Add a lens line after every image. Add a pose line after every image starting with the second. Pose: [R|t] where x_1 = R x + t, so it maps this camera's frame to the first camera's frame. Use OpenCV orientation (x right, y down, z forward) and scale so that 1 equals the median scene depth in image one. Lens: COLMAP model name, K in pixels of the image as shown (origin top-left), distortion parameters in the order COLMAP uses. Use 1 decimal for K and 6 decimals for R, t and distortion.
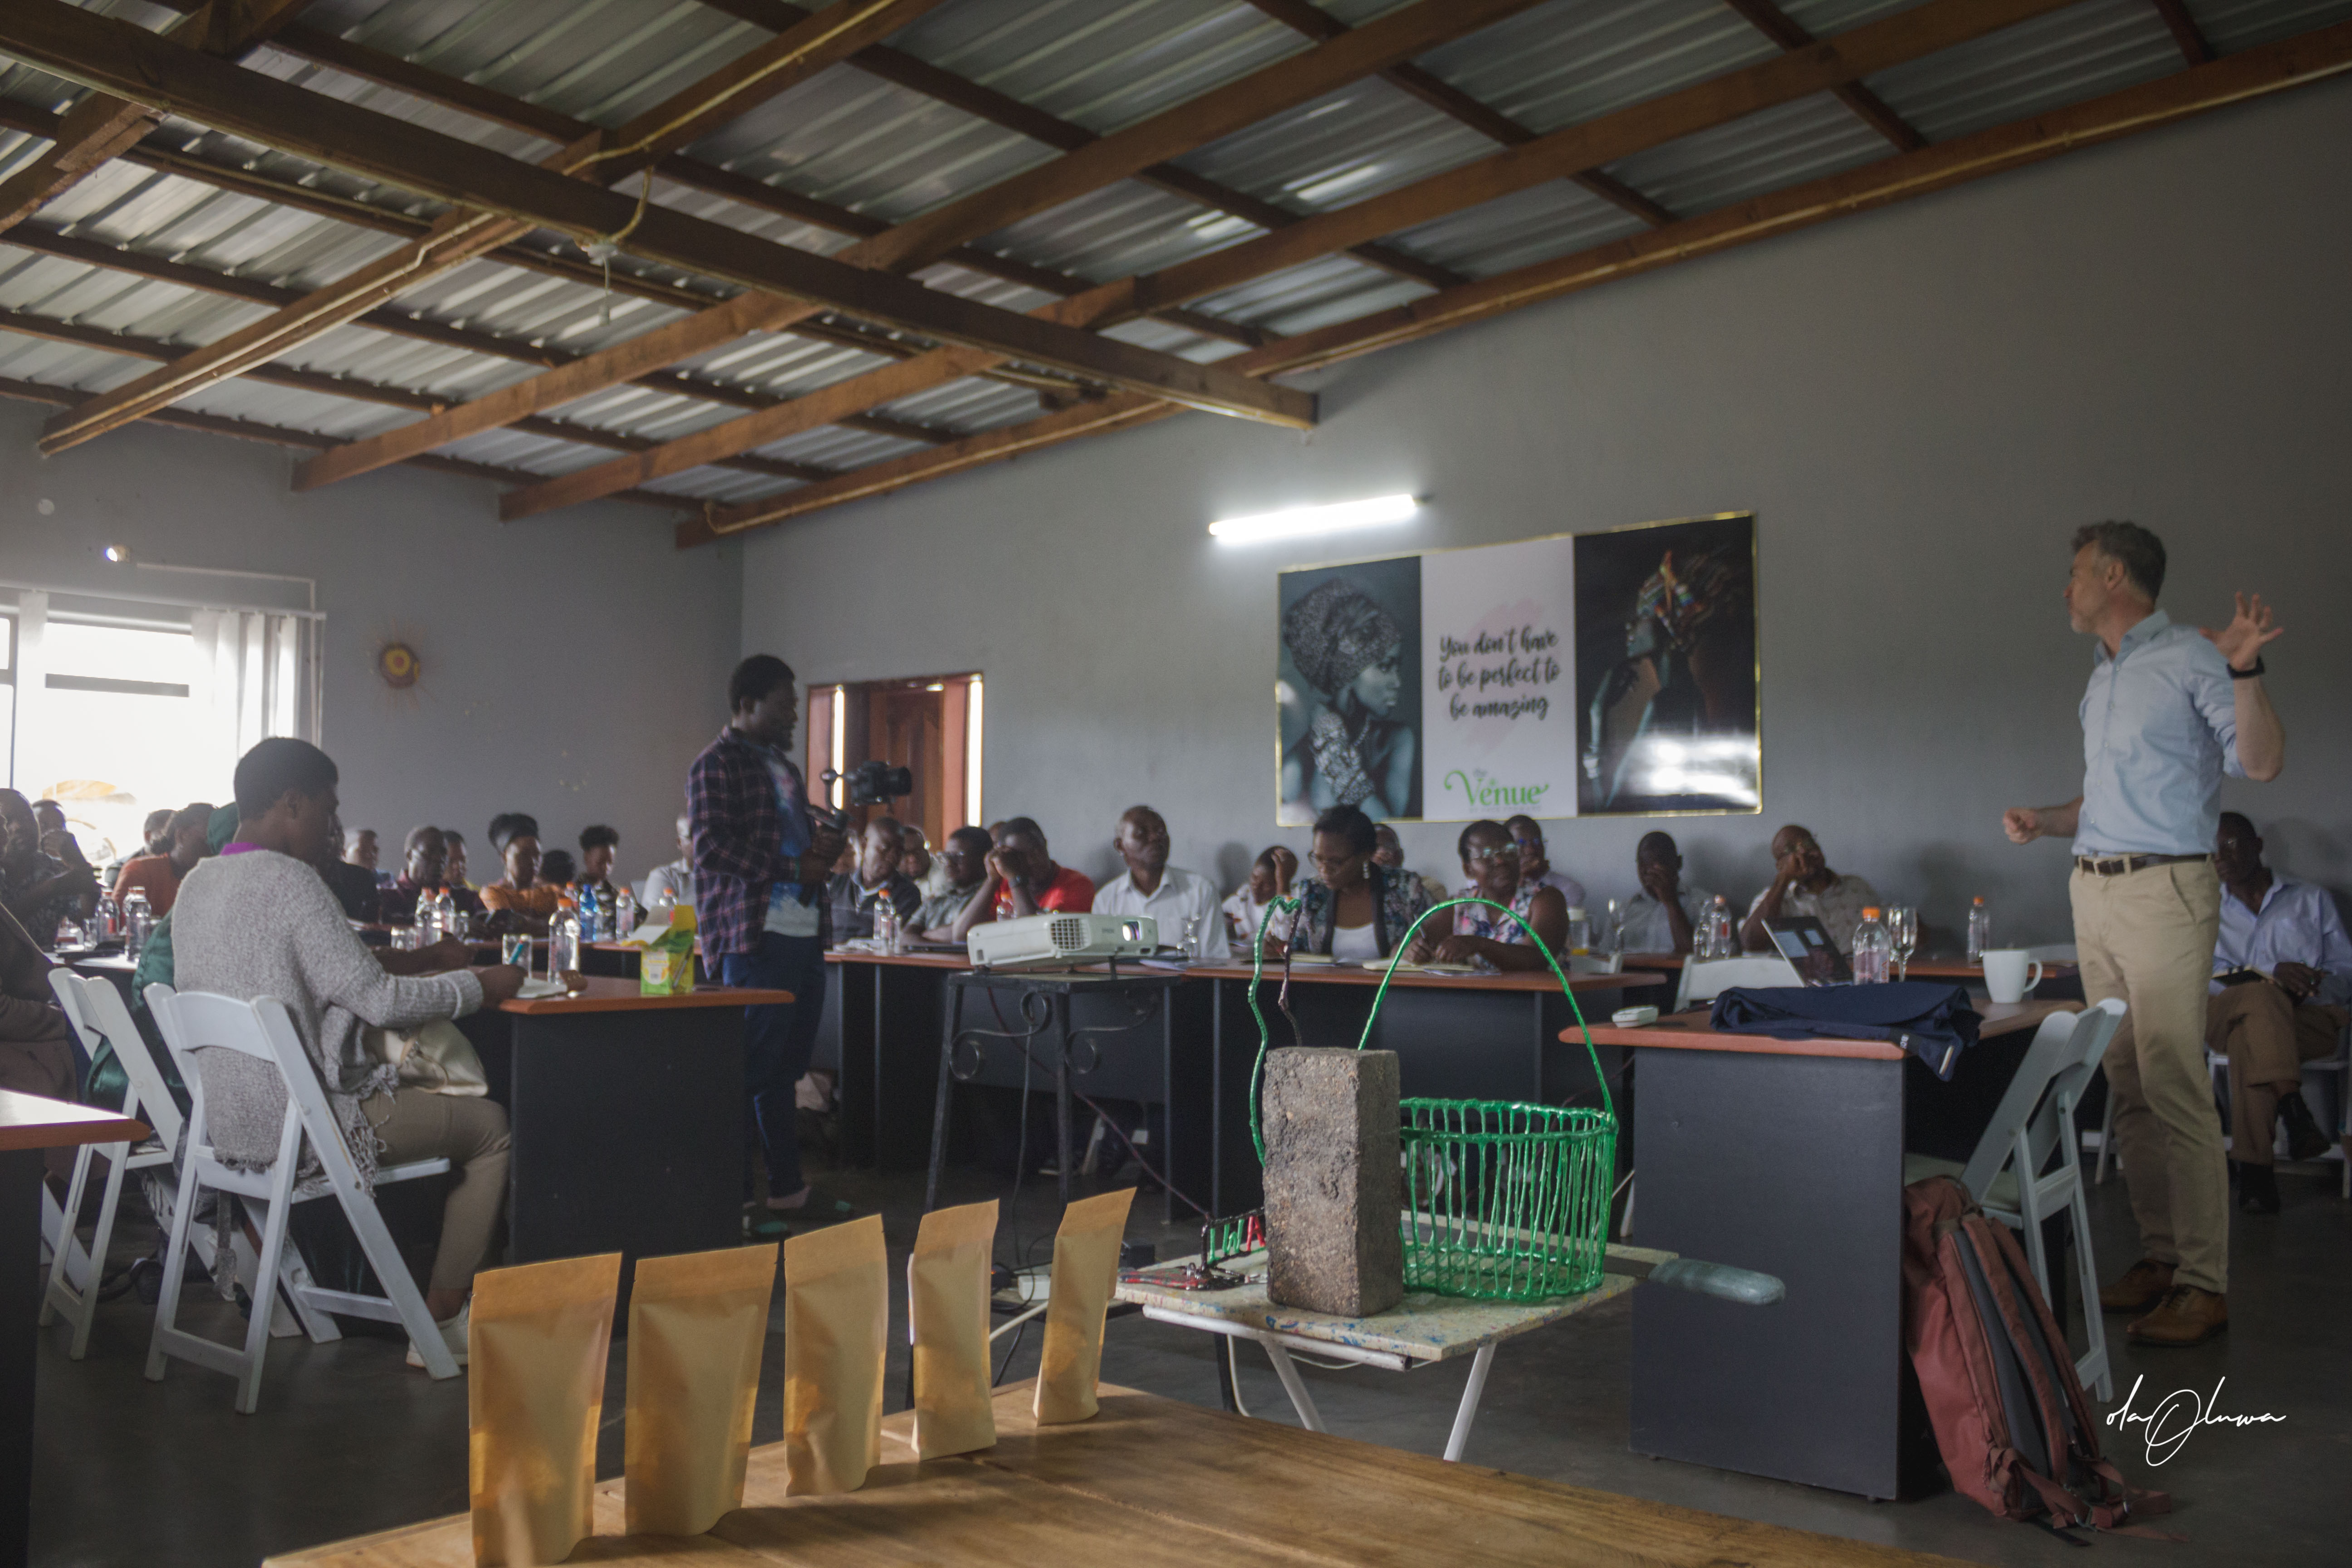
lens RADIAL K [[1990.1, 0, 1190.2], [0, 1990.1, 824.2], [0, 0, 1]] dist [-0.171957, 0.148291]
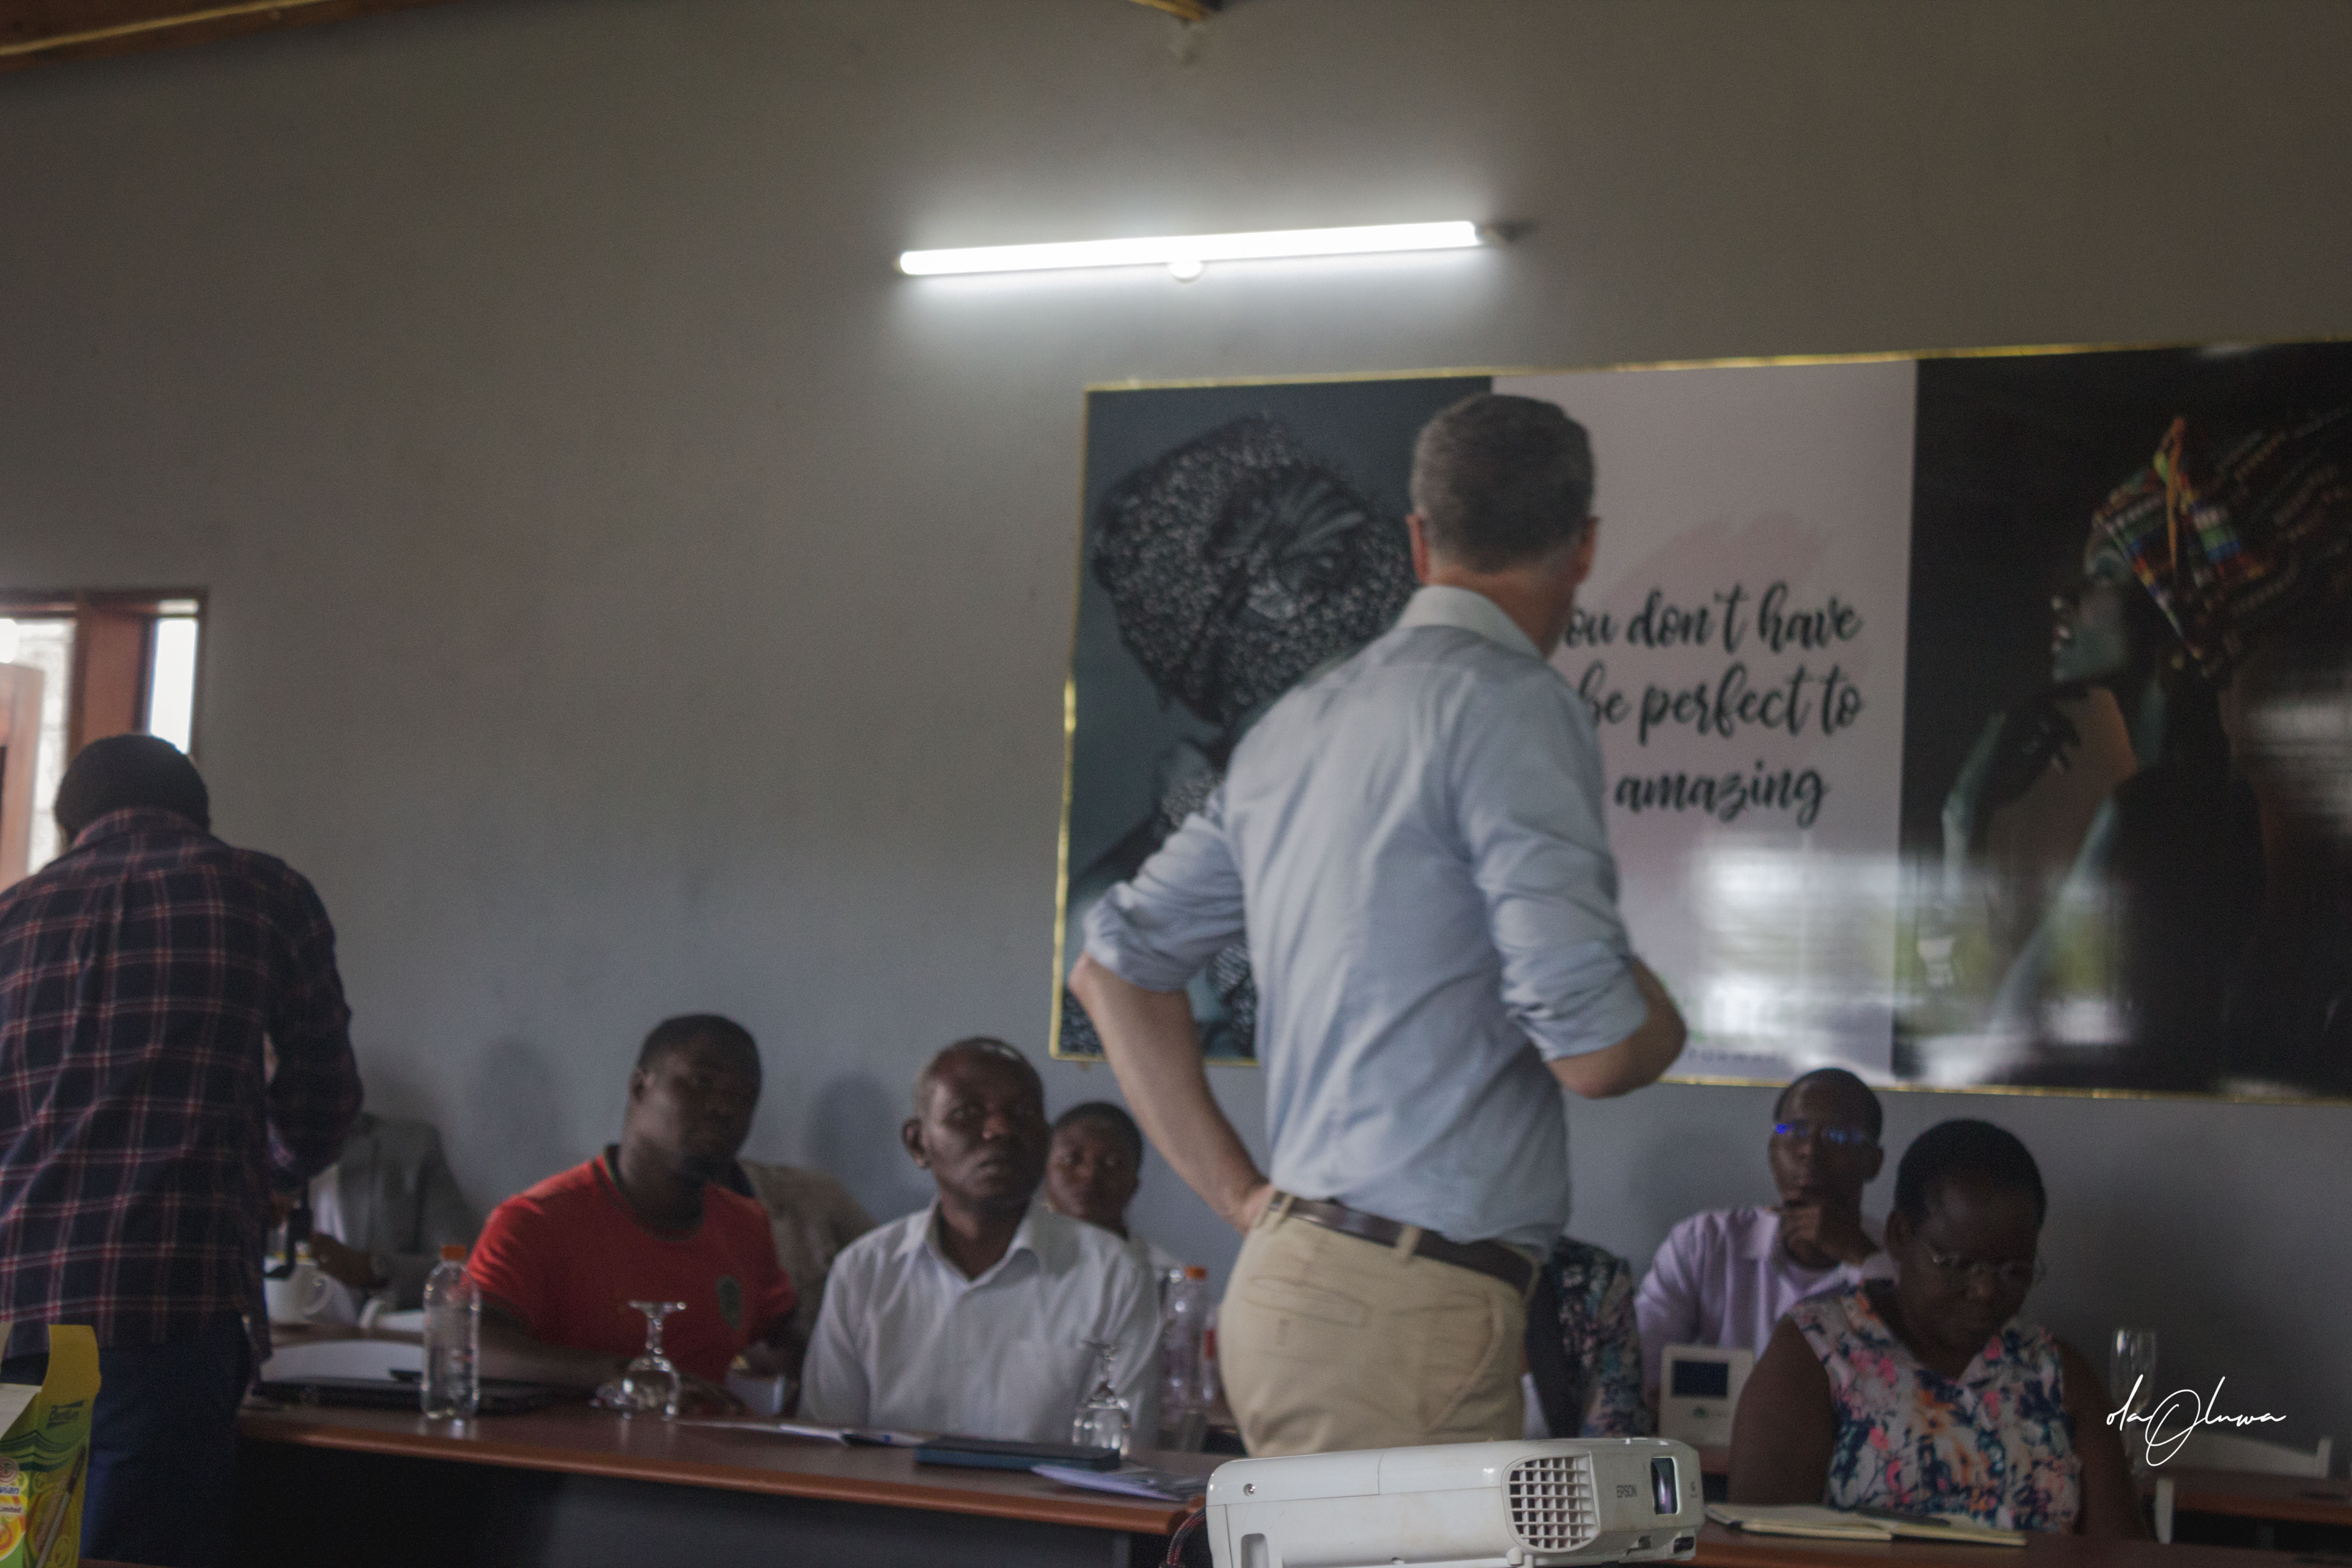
lens RADIAL K [[4934.8, 0, 1233.6], [0, 4934.8, 858.3], [0, 0, 1]] dist [0.040149, -0.165427]
pose [[0.978399, 0.058655, 0.198231, -0.121483], [-0.053411, 0.998069, -0.031707, -0.010497], [-0.199708, 0.020434, 0.979642, 0.078901]]
